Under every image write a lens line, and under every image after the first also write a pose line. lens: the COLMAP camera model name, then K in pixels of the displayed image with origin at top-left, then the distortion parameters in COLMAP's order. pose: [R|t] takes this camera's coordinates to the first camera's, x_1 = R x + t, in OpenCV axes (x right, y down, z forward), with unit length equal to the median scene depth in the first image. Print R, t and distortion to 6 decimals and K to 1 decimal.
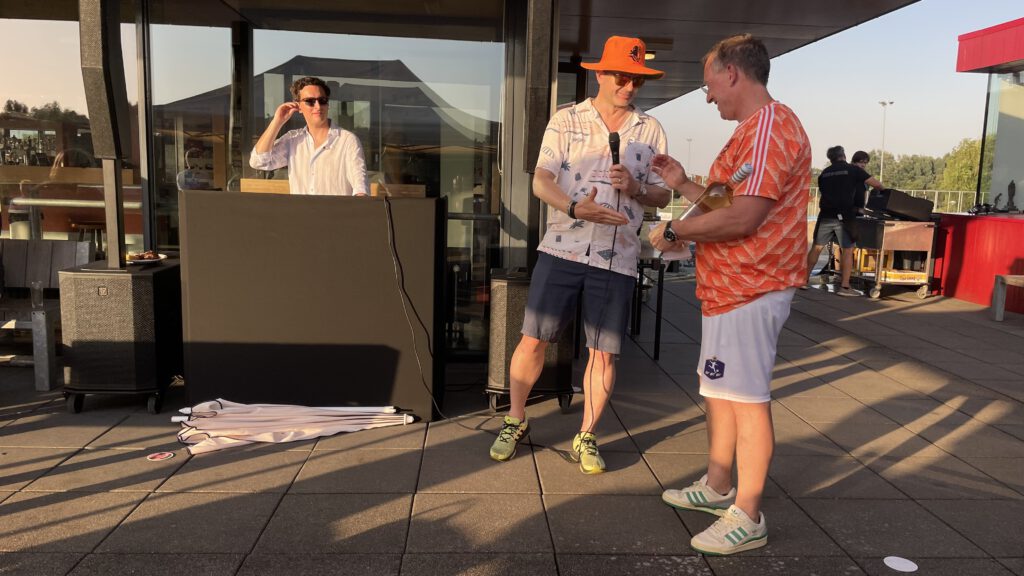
lens RADIAL K [[775.0, 0, 516.7], [0, 775.0, 285.3], [0, 0, 1]] dist [0.080221, -0.110686]
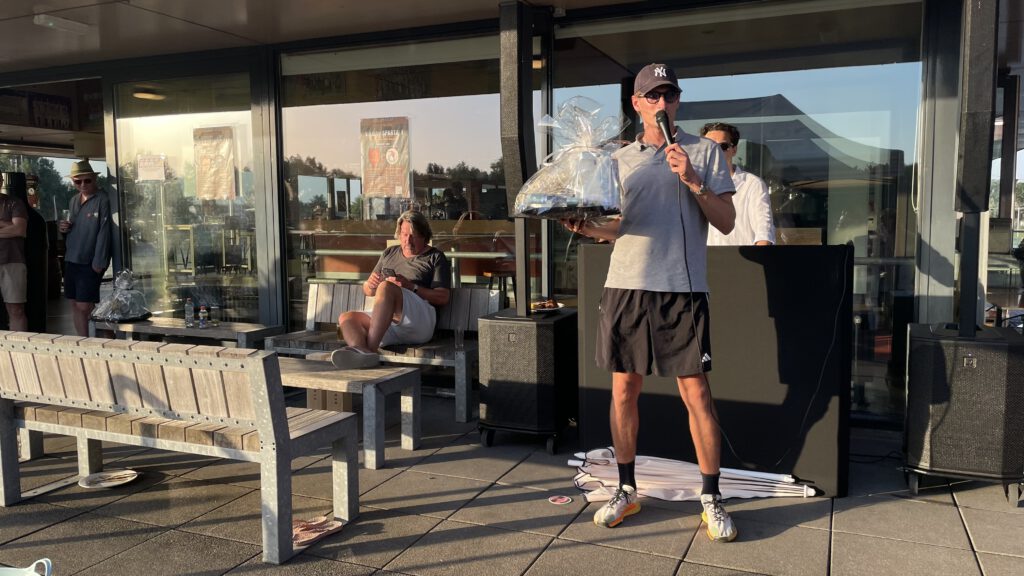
lens RADIAL K [[775.0, 0, 511.9], [0, 775.0, 285.1], [0, 0, 1]] dist [0.080221, -0.110686]
pose [[0.893857, 0.002341, -0.448346, -0.039701], [-0.024391, 0.998759, -0.043413, -0.017300], [0.447688, 0.049741, 0.892805, 0.027309]]
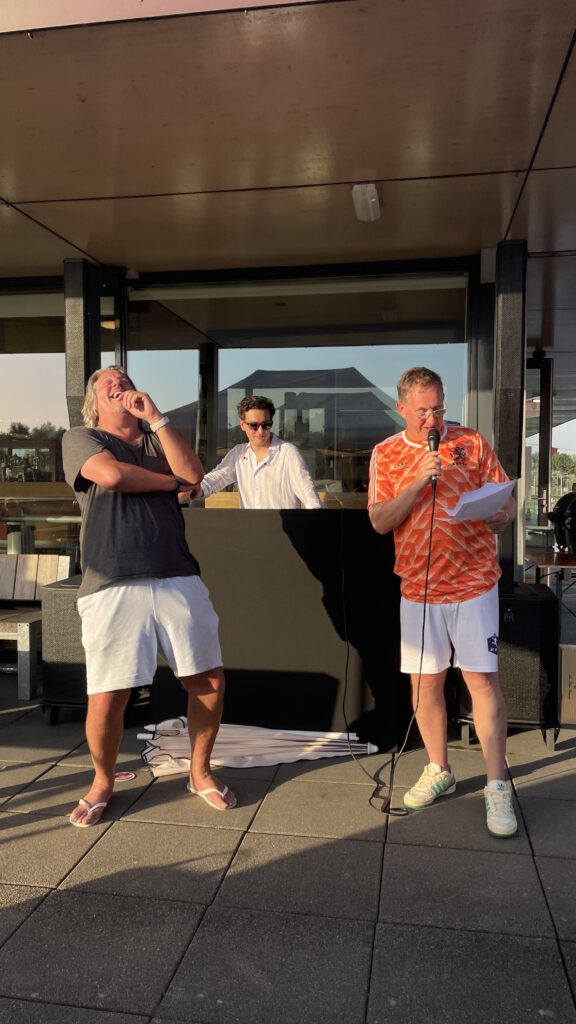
lens RADIAL K [[775.0, 0, 283.7], [0, 775.0, 507.8], [0, 0, 1]] dist [0.080221, -0.110686]
pose [[0.972288, -0.020966, -0.232843, -0.019501], [-0.002141, 0.995130, -0.098545, -0.019827], [0.233775, 0.096313, 0.967509, 0.049807]]
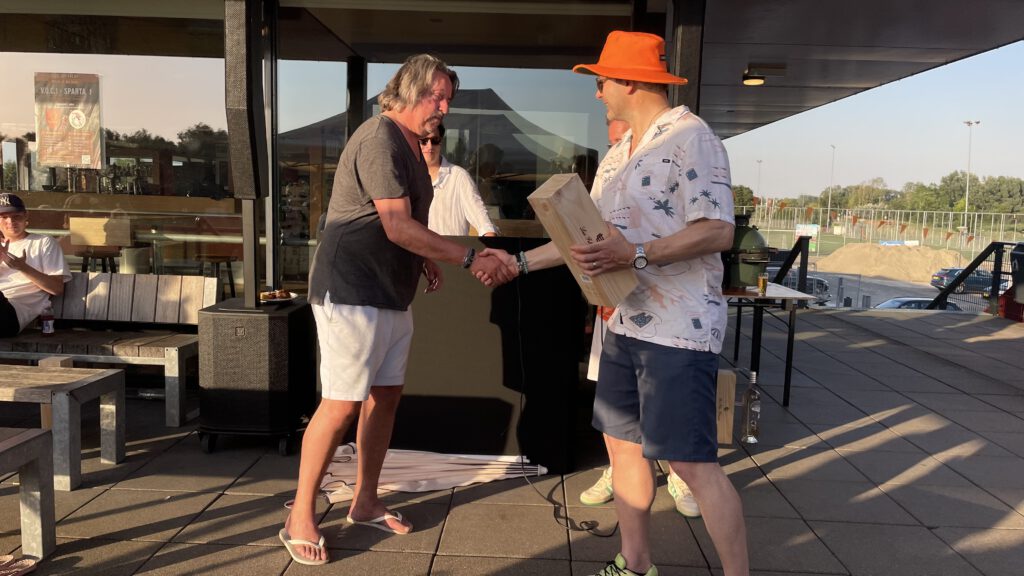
lens RADIAL K [[775.0, 0, 507.7], [0, 775.0, 288.7], [0, 0, 1]] dist [0.080221, -0.110686]
pose [[0.995366, 0.010646, -0.095572, -0.089991], [-0.013014, 0.999623, -0.024180, -0.025240], [0.095279, 0.025311, 0.995129, 0.043086]]
